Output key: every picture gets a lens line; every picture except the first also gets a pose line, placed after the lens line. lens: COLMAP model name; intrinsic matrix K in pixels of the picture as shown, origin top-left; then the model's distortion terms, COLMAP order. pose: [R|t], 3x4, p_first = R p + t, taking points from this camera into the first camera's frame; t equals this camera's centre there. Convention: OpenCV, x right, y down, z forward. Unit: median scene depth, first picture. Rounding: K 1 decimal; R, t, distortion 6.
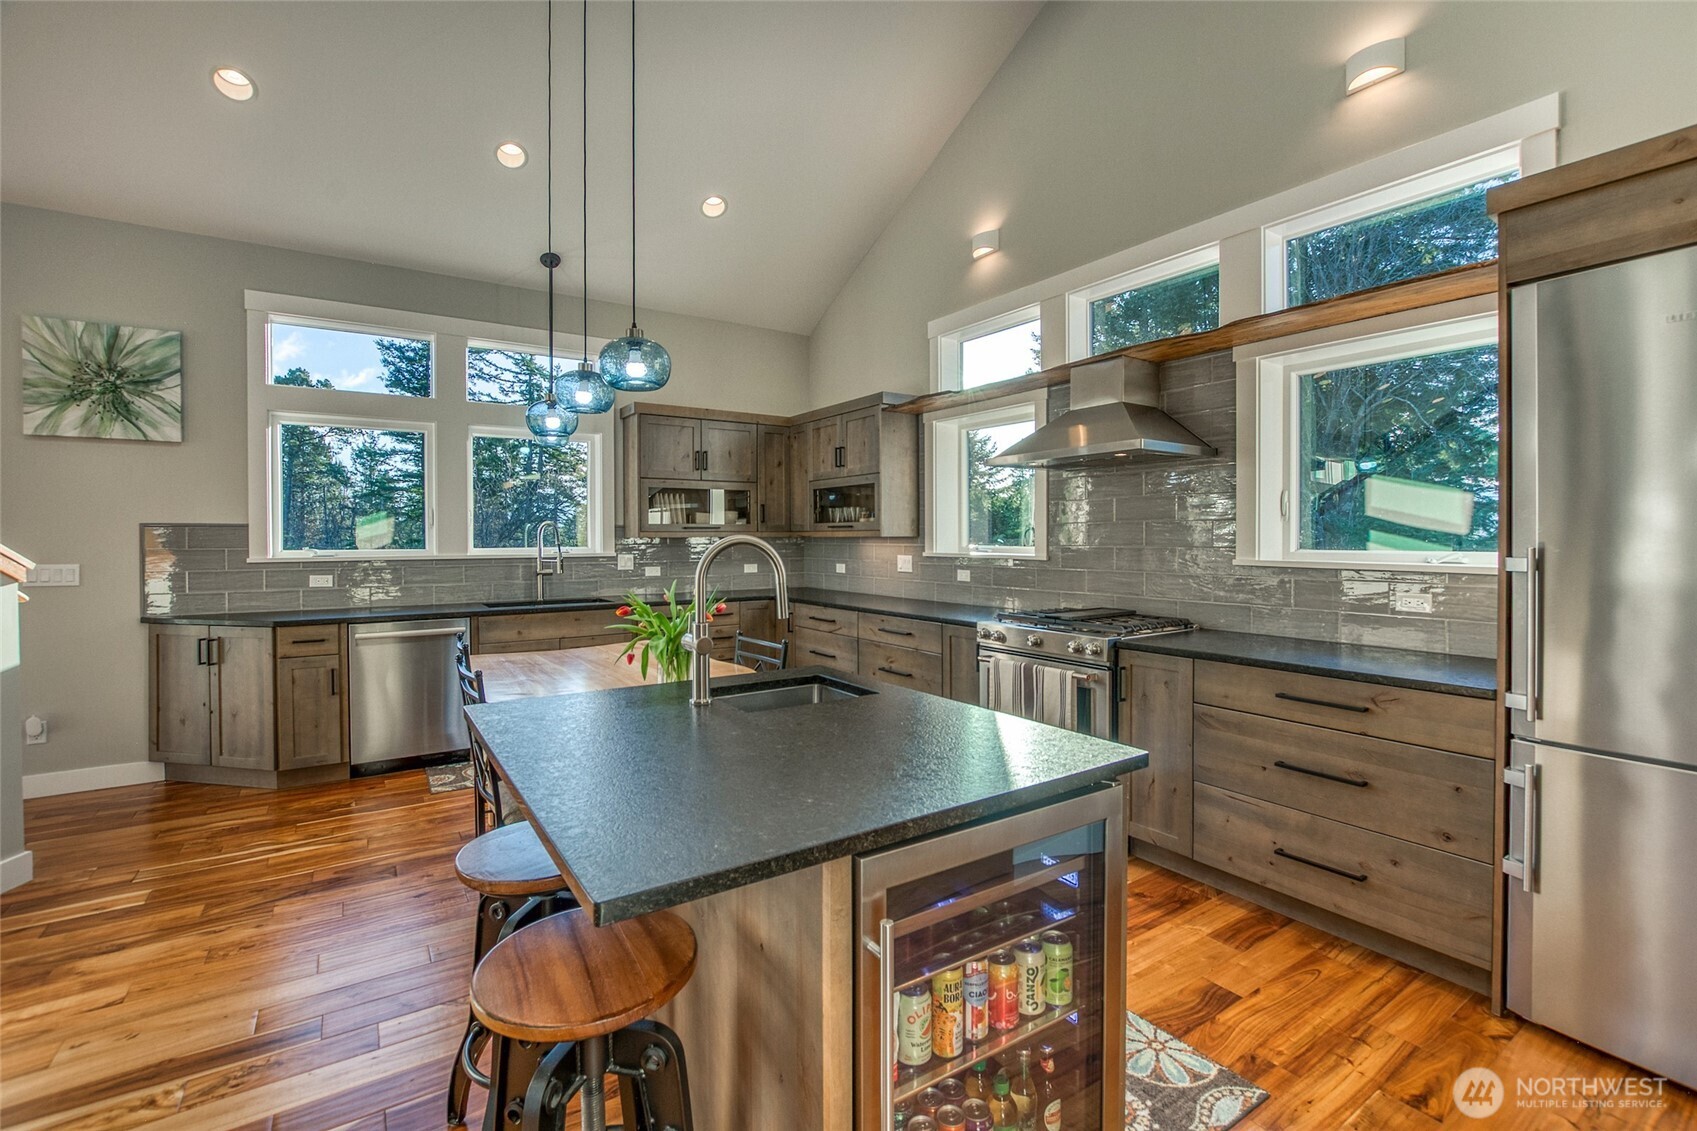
lens RADIAL K [[744.4, 0, 853.7], [0, 744.4, 547.3], [0, 0, 1]] dist [-0.011765, 0.000808]
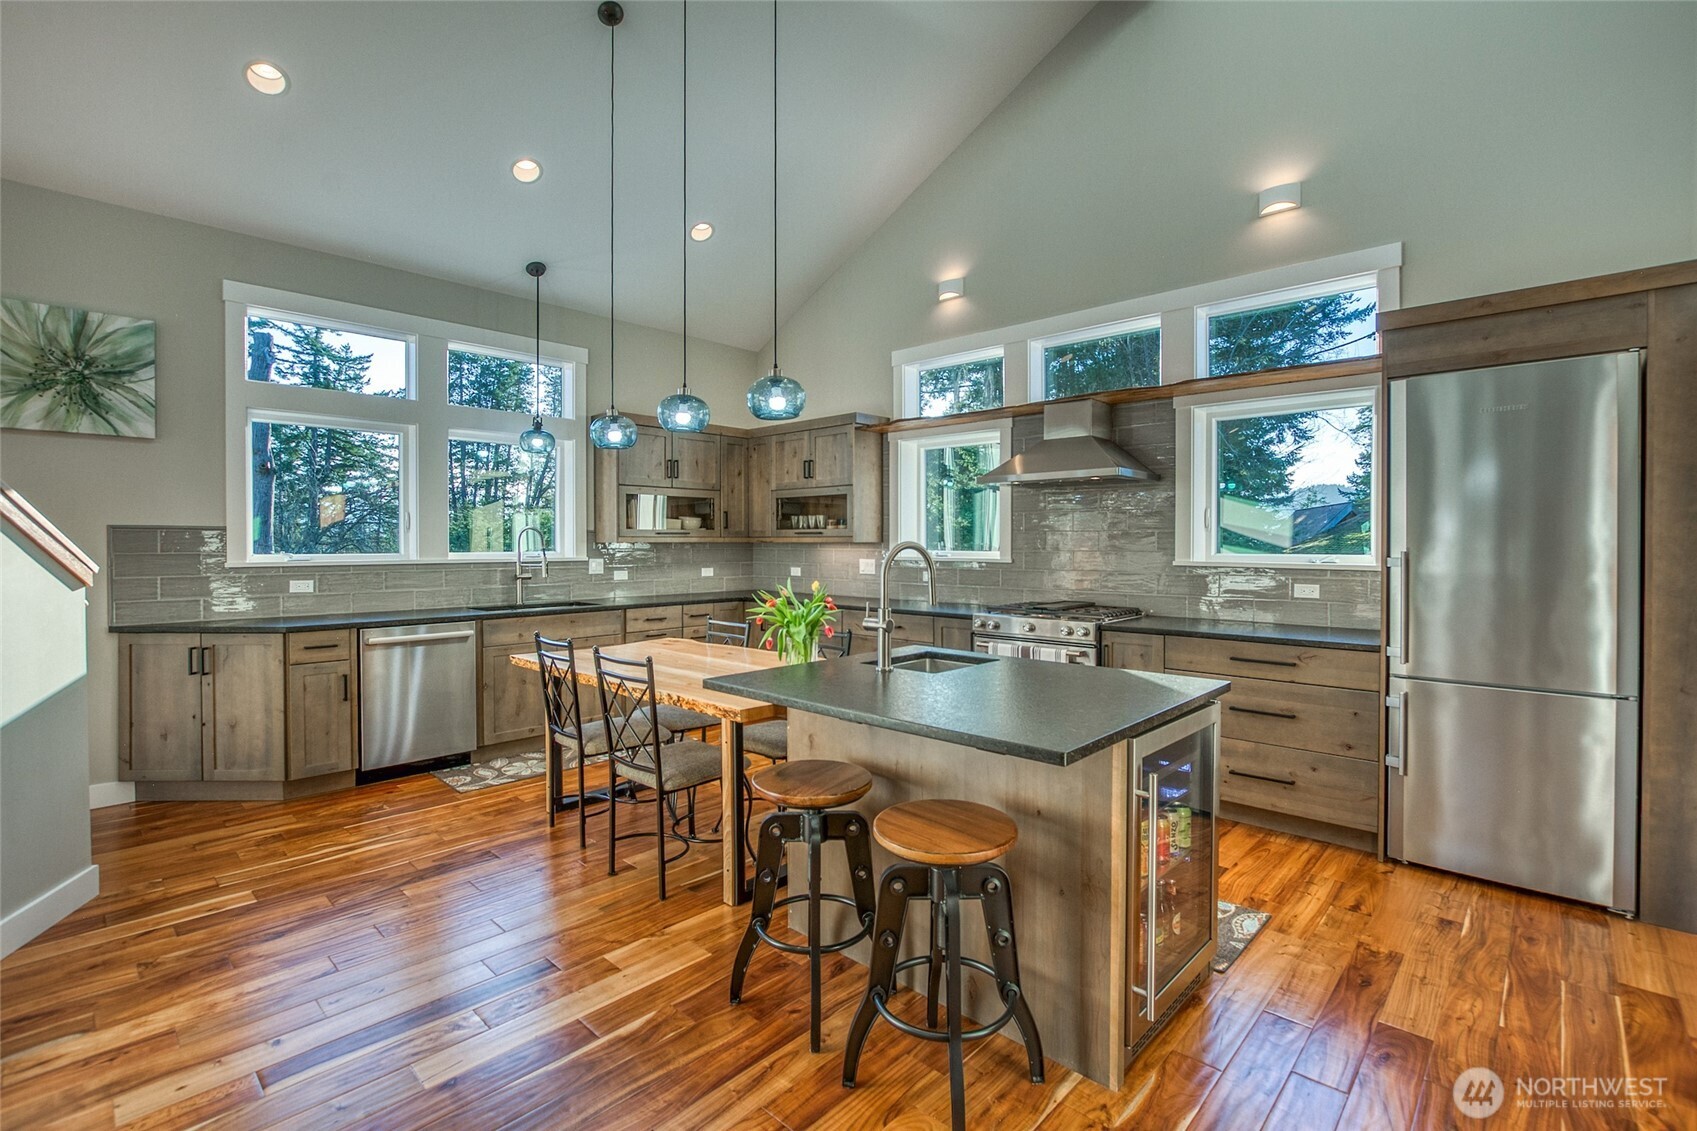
lens RADIAL K [[761.0, 0, 858.0], [0, 761.0, 552.4], [0, 0, 1]] dist [-0.011315, 0.000725]
pose [[0.974103, 0.000554, 0.226106, -0.271903], [-0.000230, 0.999999, -0.001462, 0.002996], [-0.226107, 0.001372, 0.974102, -0.139727]]
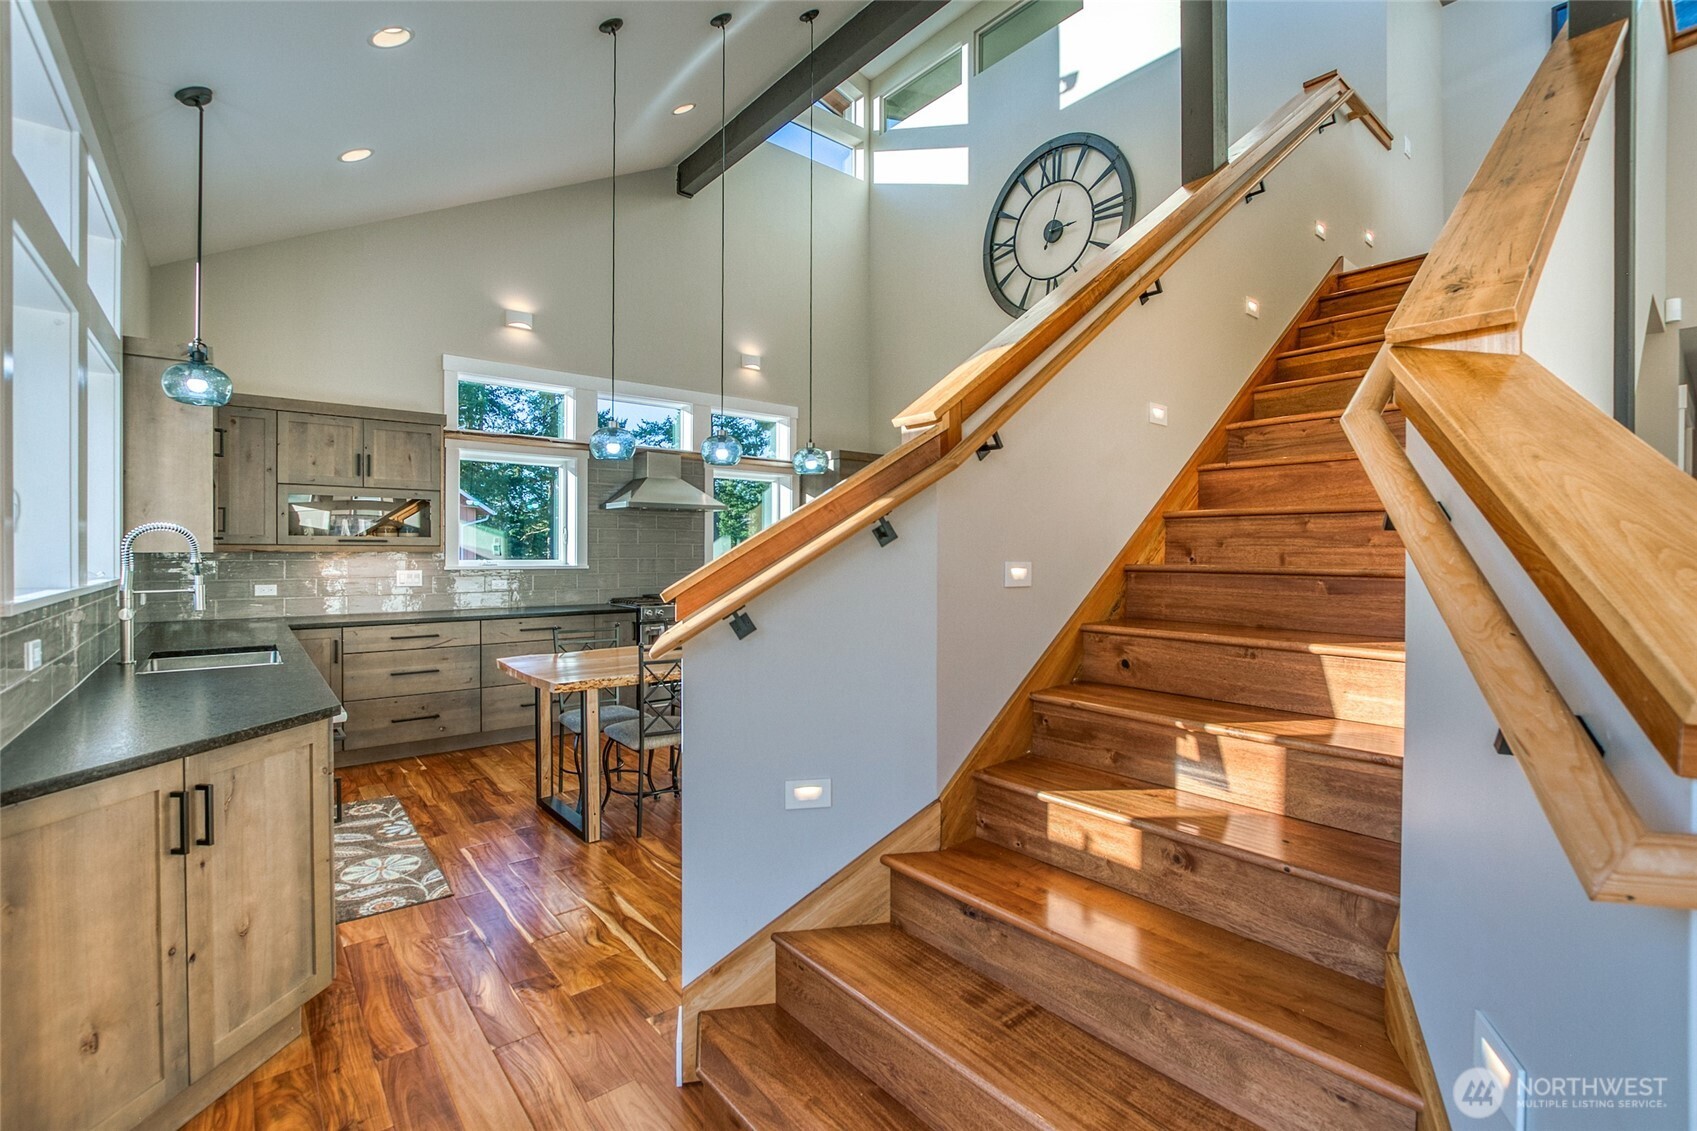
lens RADIAL K [[761.0, 0, 858.0], [0, 761.0, 552.4], [0, 0, 1]] dist [-0.011315, 0.000725]
pose [[-0.095013, 0.001476, 0.995475, -1.367673], [0.010931, 0.999940, -0.000439, -0.008798], [-0.995416, 0.010839, -0.095023, 0.659178]]
